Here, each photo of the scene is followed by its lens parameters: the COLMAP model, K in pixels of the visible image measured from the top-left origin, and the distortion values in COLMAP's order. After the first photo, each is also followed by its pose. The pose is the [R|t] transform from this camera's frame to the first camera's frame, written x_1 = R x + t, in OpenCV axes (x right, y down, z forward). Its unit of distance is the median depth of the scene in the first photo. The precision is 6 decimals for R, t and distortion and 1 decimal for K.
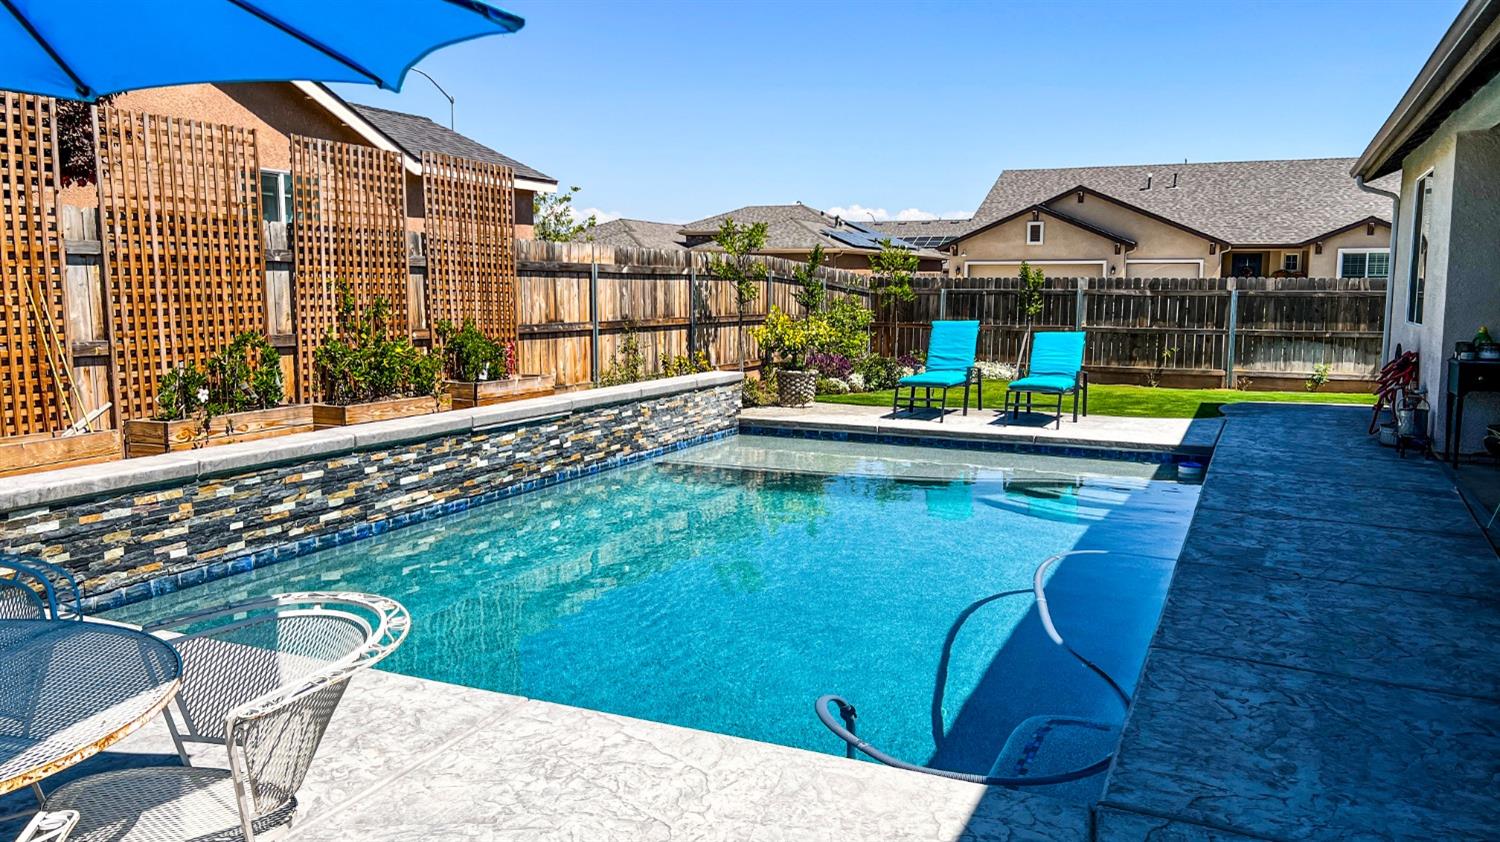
lens RADIAL K [[1111.7, 0, 750.0], [0, 1111.7, 421.0], [0, 0, 1]] dist [0.049168, -0.066724]
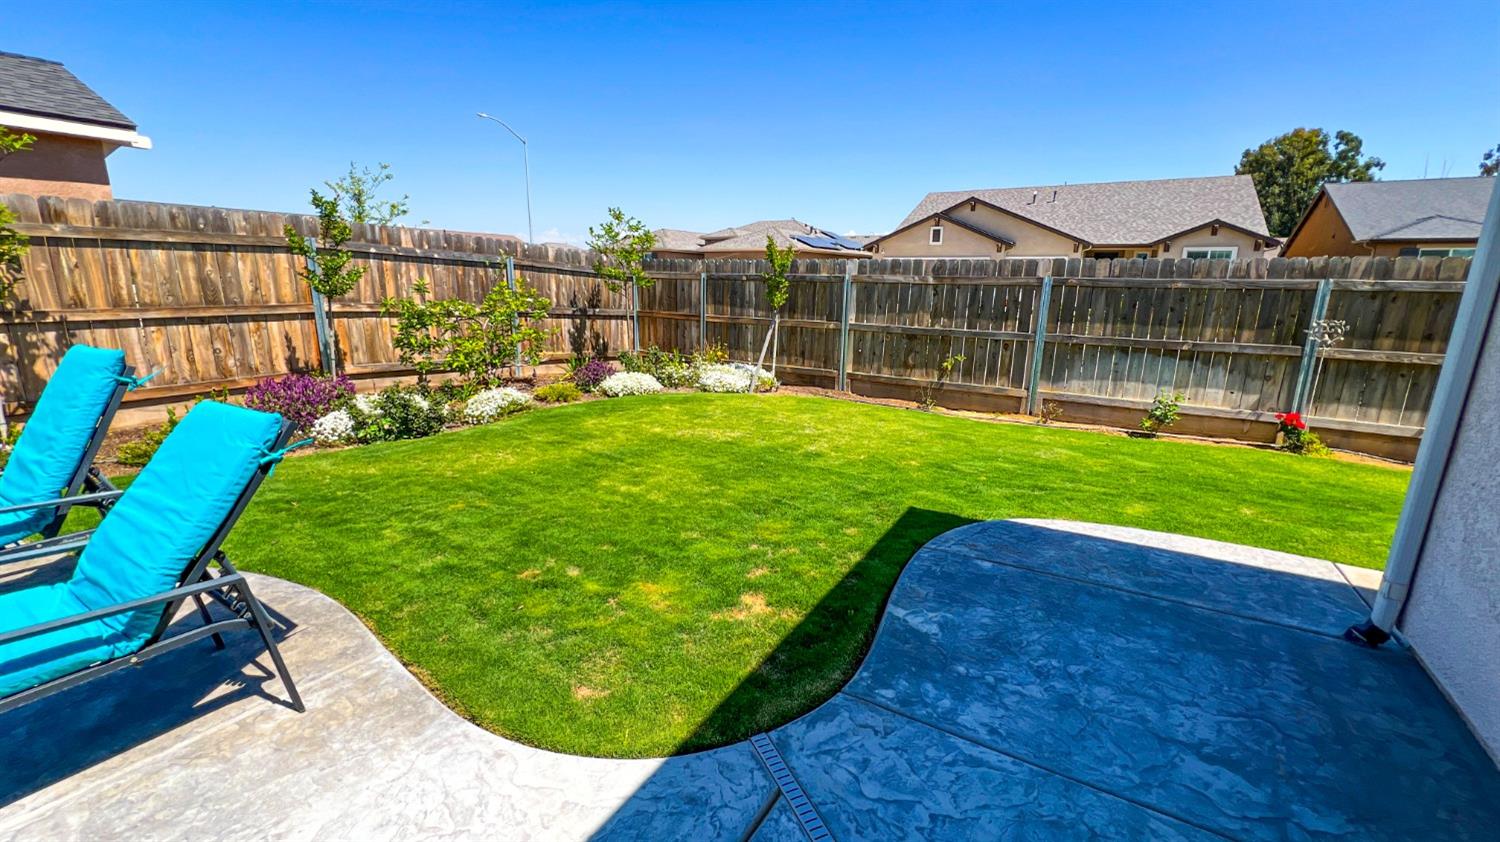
lens RADIAL K [[602.5, 0, 746.4], [0, 602.5, 416.0], [0, 0, 1]] dist [0.000887, -0.000287]
pose [[0.992444, 0.034691, -0.117694, 0.282028], [-0.022113, 0.994062, 0.106544, -0.063772], [0.120691, -0.103136, 0.987318, 0.573687]]
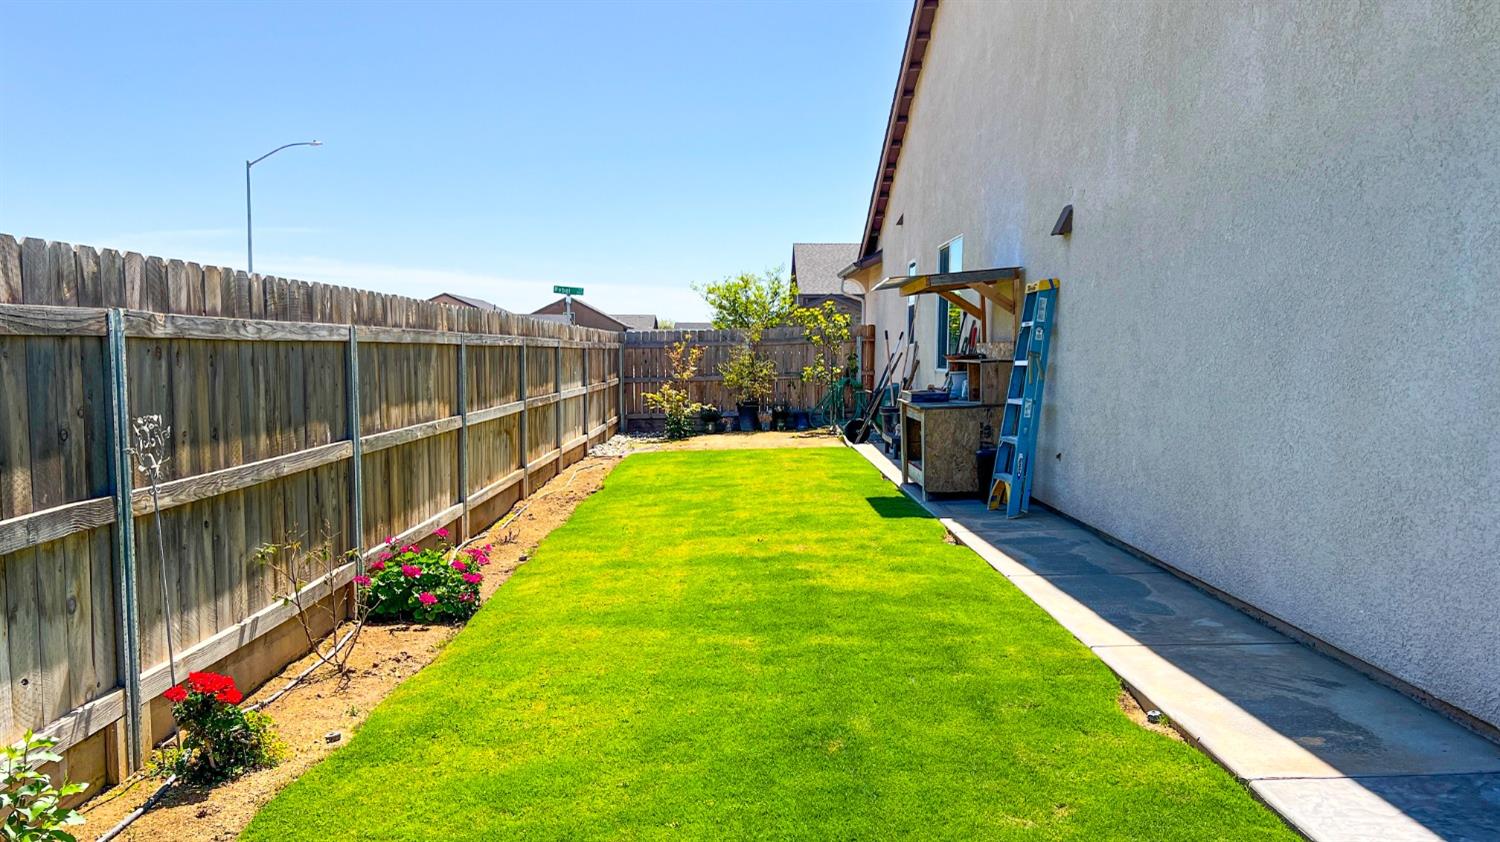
lens RADIAL K [[1111.7, 0, 750.0], [0, 1111.7, 421.0], [0, 0, 1]] dist [0.049168, -0.066724]
pose [[-0.406154, -0.068827, 0.911209, 0.293985], [0.106564, 0.986789, 0.122035, -0.100084], [-0.907570, 0.146667, -0.393454, 0.902458]]
